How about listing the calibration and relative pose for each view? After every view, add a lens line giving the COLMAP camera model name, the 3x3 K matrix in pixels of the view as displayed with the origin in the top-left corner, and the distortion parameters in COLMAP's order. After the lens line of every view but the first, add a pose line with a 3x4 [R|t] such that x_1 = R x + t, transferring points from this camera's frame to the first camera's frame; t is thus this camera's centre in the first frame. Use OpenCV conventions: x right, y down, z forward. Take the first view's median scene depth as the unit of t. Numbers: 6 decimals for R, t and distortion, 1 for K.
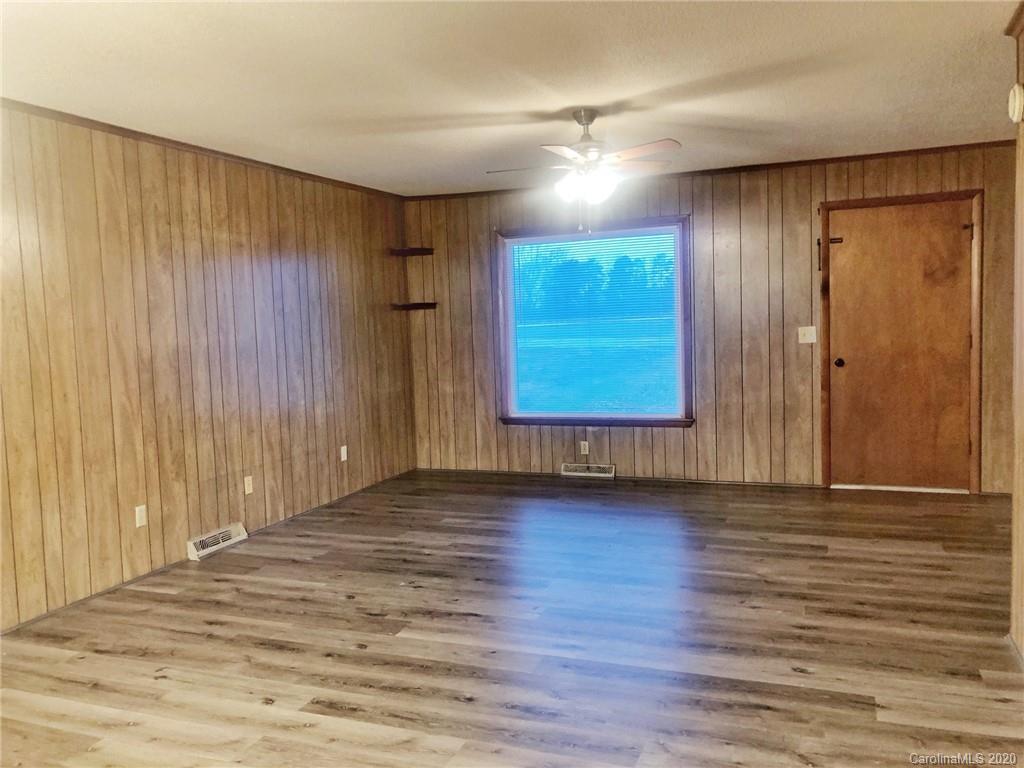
lens RADIAL K [[859.1, 0, 515.9], [0, 859.1, 380.2], [0, 0, 1]] dist [0.046113, -0.039314]
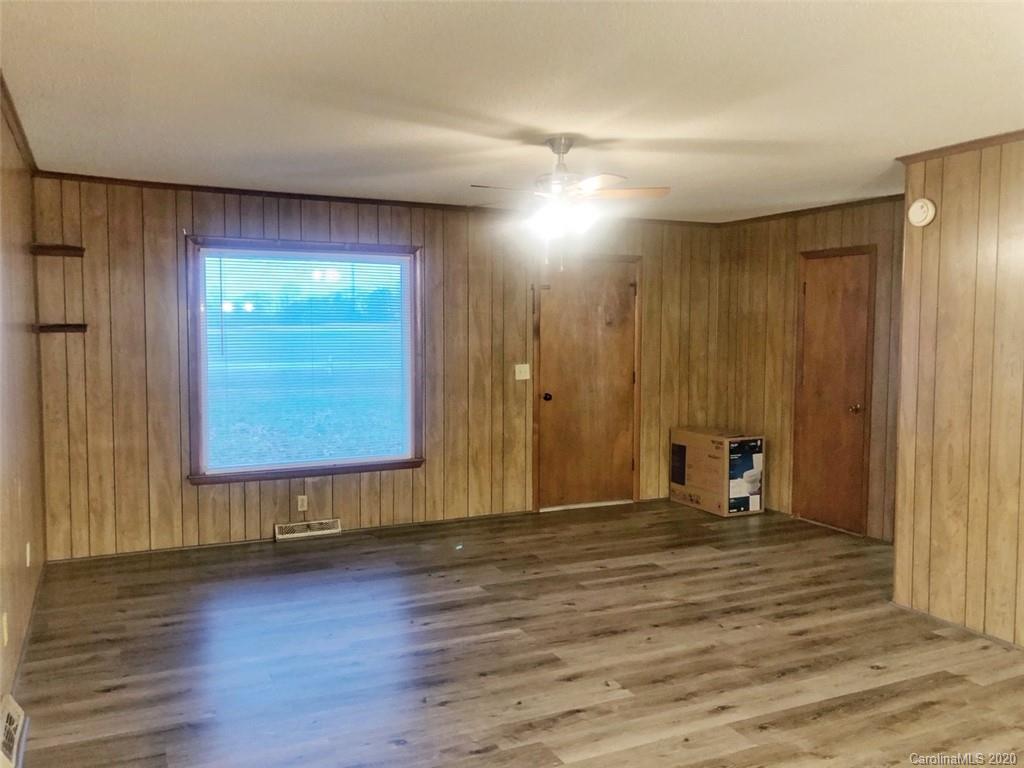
lens RADIAL K [[859.1, 0, 515.1], [0, 859.1, 383.1], [0, 0, 1]] dist [0.046113, -0.039314]
pose [[0.669356, -0.012181, 0.742842, -0.448727], [0.029596, 0.999509, -0.010278, -0.026900], [-0.742352, 0.028865, 0.669388, 0.293291]]
